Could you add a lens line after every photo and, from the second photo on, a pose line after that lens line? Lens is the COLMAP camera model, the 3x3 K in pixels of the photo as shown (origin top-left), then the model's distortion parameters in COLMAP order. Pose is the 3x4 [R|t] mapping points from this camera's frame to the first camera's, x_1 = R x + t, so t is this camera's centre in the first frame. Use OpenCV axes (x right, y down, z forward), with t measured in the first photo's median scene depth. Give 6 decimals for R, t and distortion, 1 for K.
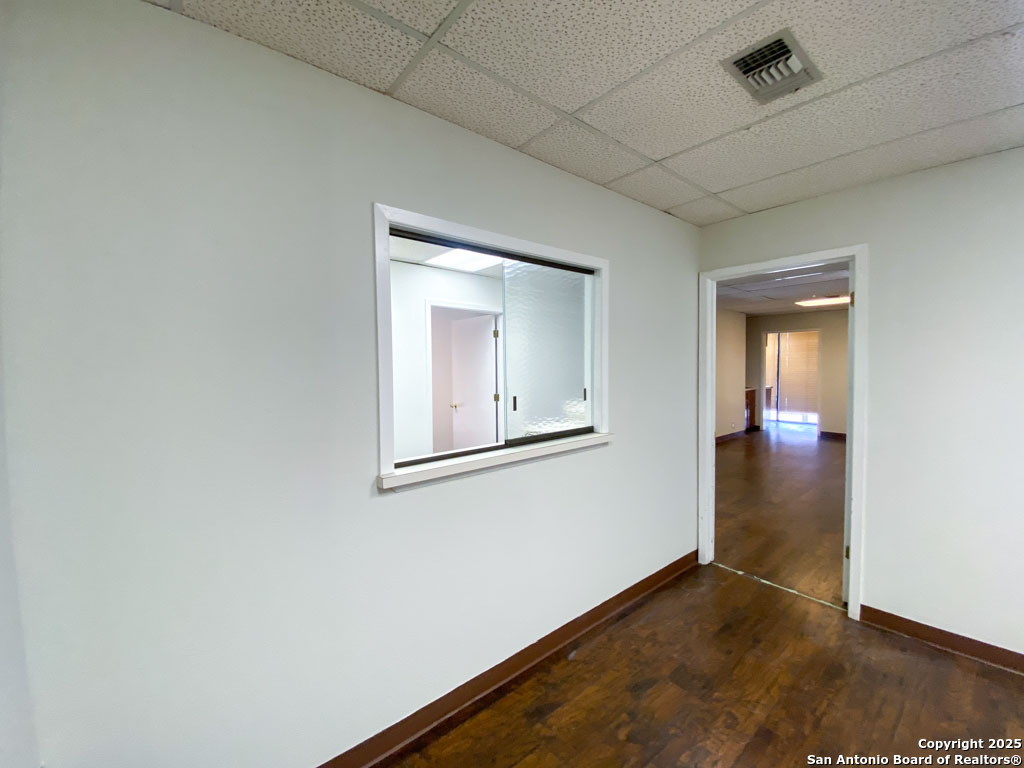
lens RADIAL K [[419.0, 0, 511.6], [0, 419.0, 380.6], [0, 0, 1]] dist [0.042325, -0.026044]
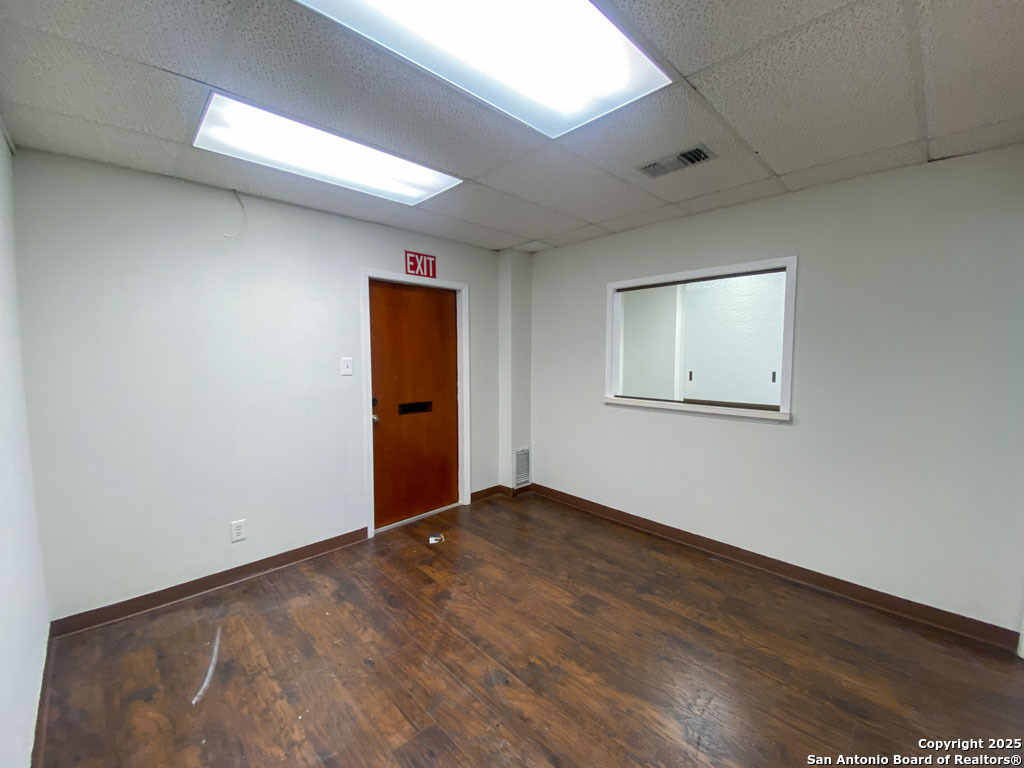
lens RADIAL K [[419.0, 0, 511.6], [0, 419.0, 380.6], [0, 0, 1]] dist [0.042325, -0.026044]
pose [[0.072668, 0.082844, -0.993910, 1.342708], [-0.035630, 0.996124, 0.080423, -0.026961], [0.996720, 0.029569, 0.075338, 0.198027]]
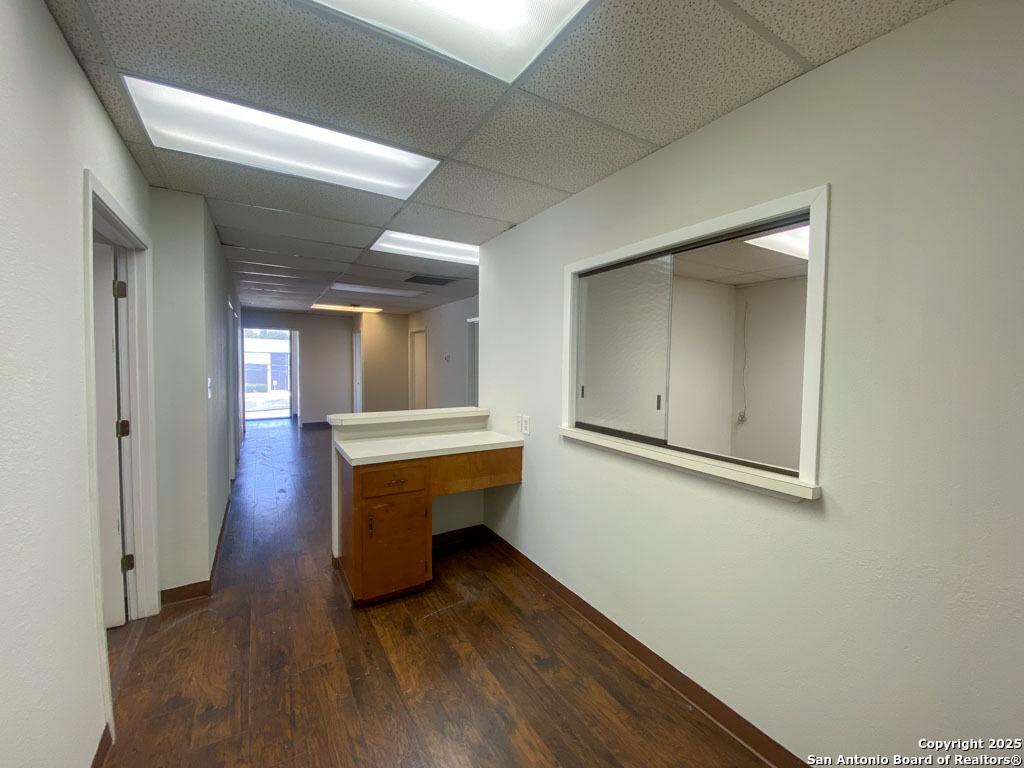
lens RADIAL K [[414.1, 0, 516.9], [0, 414.1, 380.5], [0, 0, 1]] dist [0.009241, -0.007378]
pose [[-0.157981, 0.052637, -0.986038, 0.889153], [-0.050633, 0.996833, 0.061326, -0.036851], [0.986143, 0.059614, -0.154815, 0.717246]]
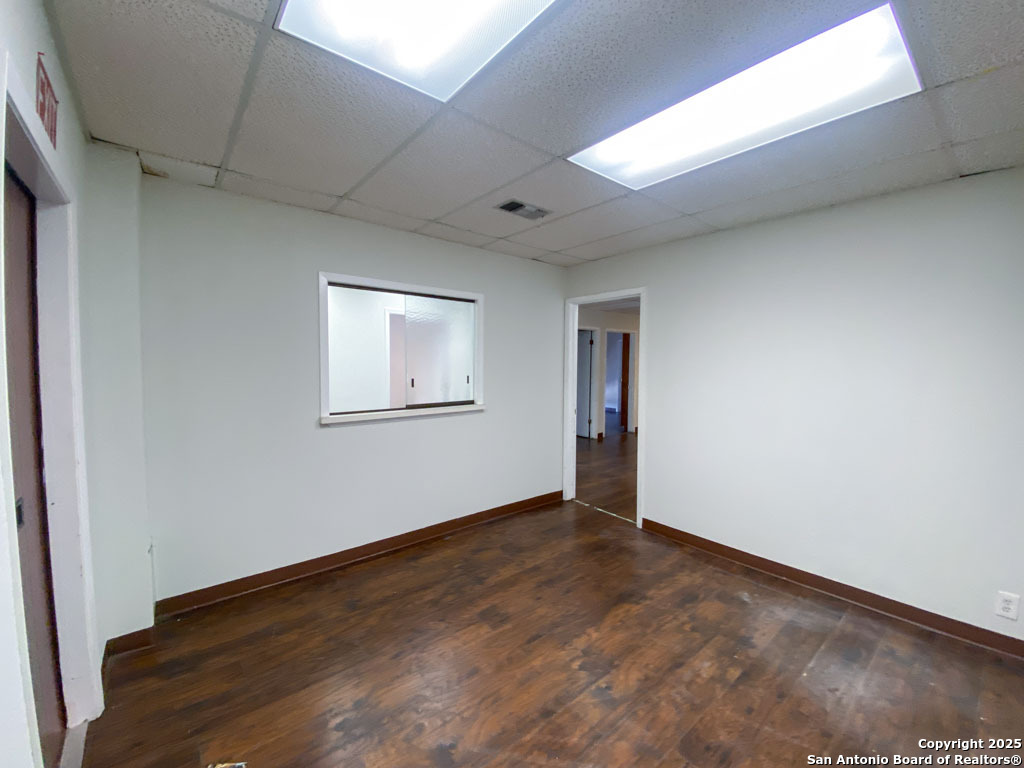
lens RADIAL K [[419.0, 0, 511.6], [0, 419.0, 380.6], [0, 0, 1]] dist [0.042325, -0.026044]
pose [[0.999710, 0.022032, -0.009732, 0.365470], [-0.021894, 0.999660, 0.014152, 0.013001], [0.010040, -0.013935, 0.999852, -0.569132]]
